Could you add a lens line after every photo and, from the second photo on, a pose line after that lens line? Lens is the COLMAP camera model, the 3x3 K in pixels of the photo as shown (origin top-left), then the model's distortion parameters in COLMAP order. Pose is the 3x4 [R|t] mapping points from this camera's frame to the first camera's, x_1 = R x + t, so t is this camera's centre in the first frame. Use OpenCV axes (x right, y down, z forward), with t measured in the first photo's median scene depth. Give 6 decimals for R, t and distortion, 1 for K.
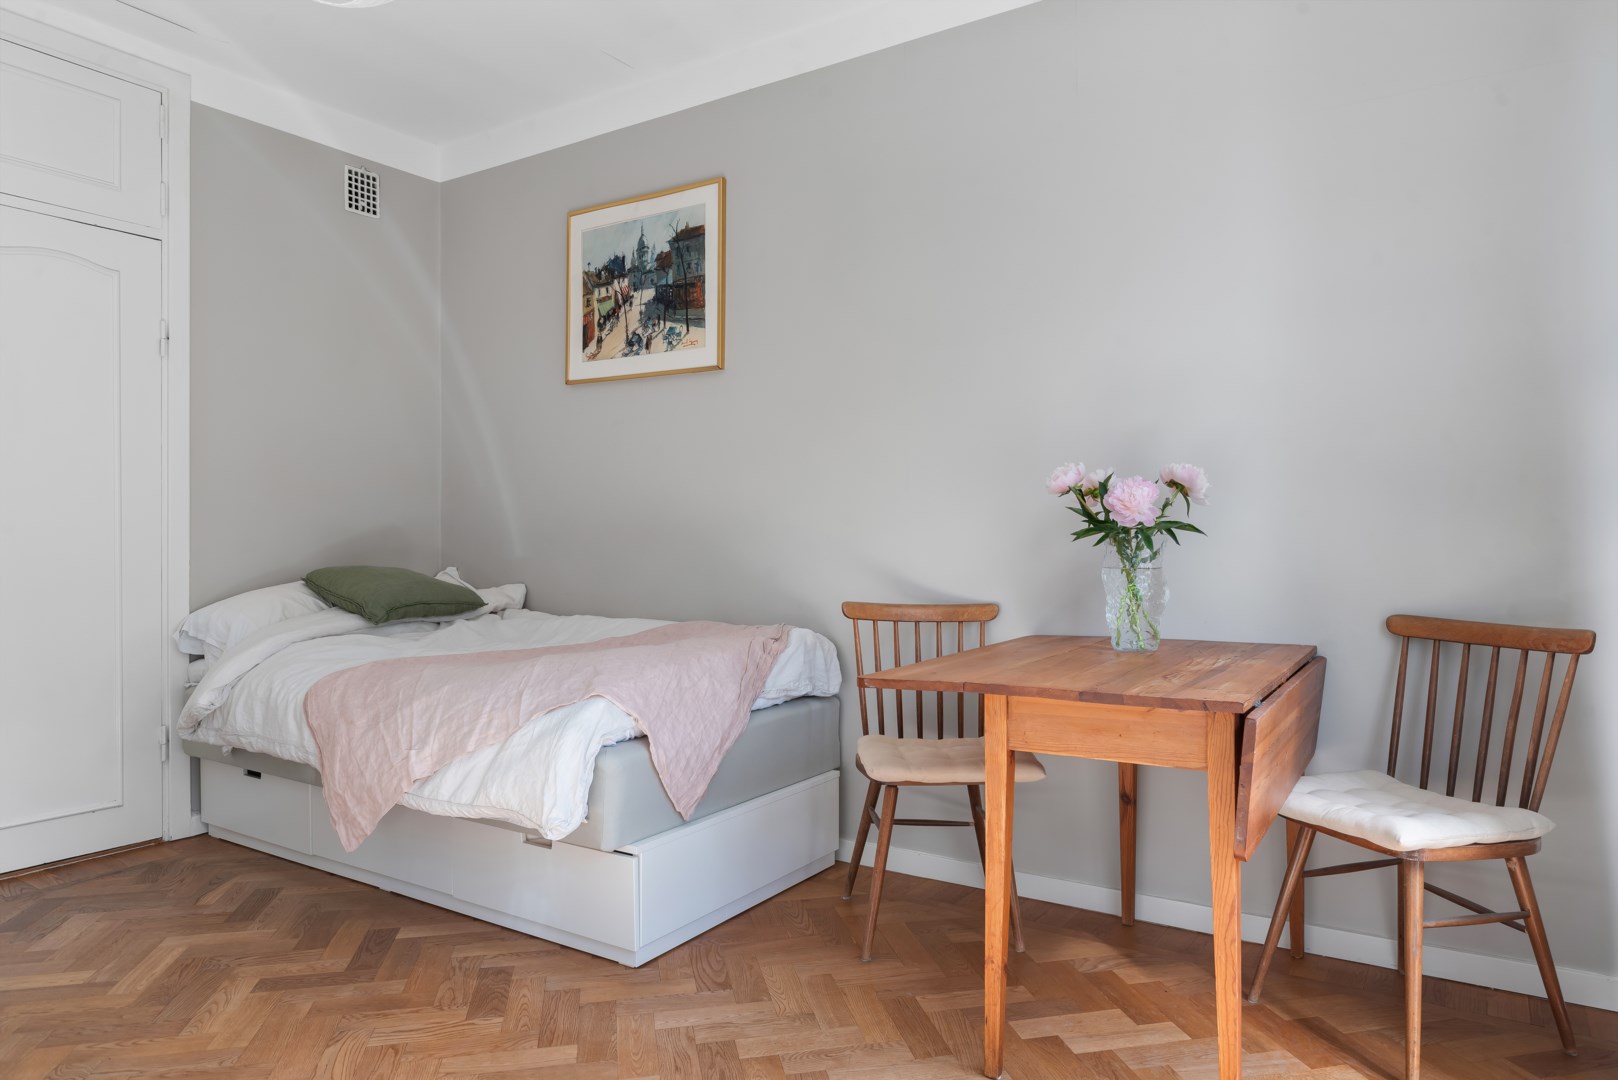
lens RADIAL K [[1020.3, 0, 809.0], [0, 1020.3, 540.0], [0, 0, 1]] dist [0.000368, -0.000887]
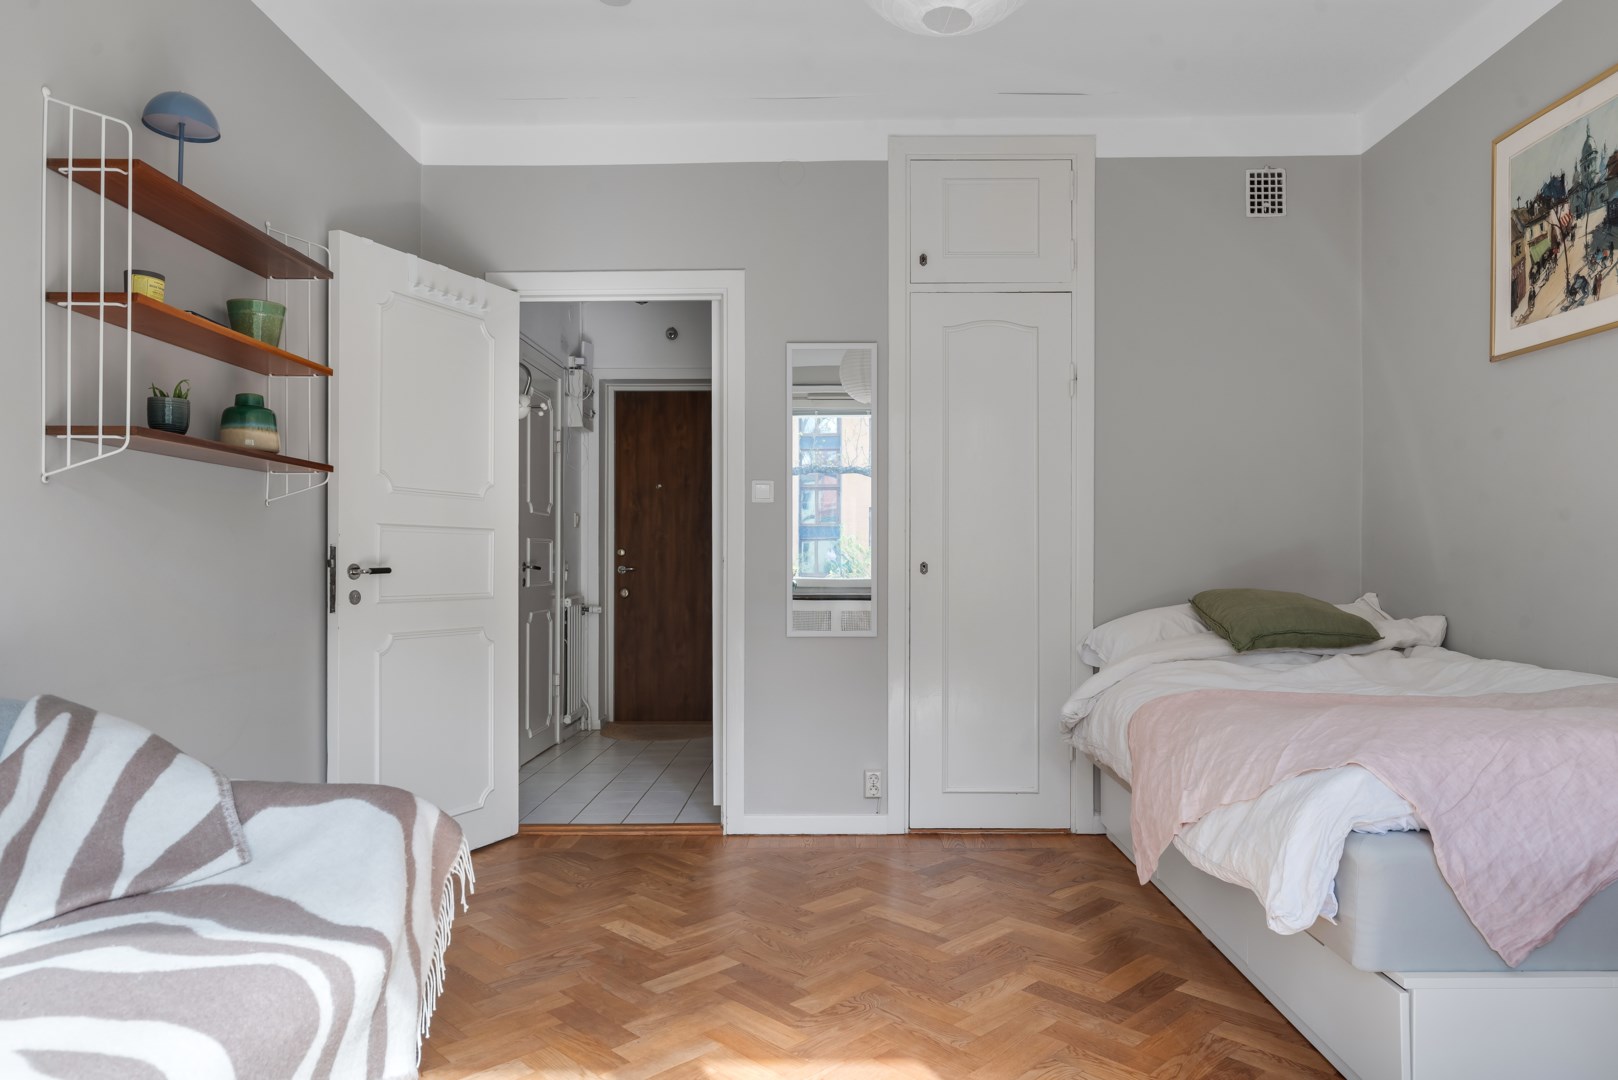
lens RADIAL K [[1022.2, 0, 830.6], [0, 1022.2, 558.0], [0, 0, 1]] dist [0.000380, -0.002043]
pose [[0.544496, -0.000879, -0.838763, 0.149652], [-0.002333, 0.999994, -0.002562, -0.000067], [0.838760, 0.003351, 0.544490, 0.165198]]
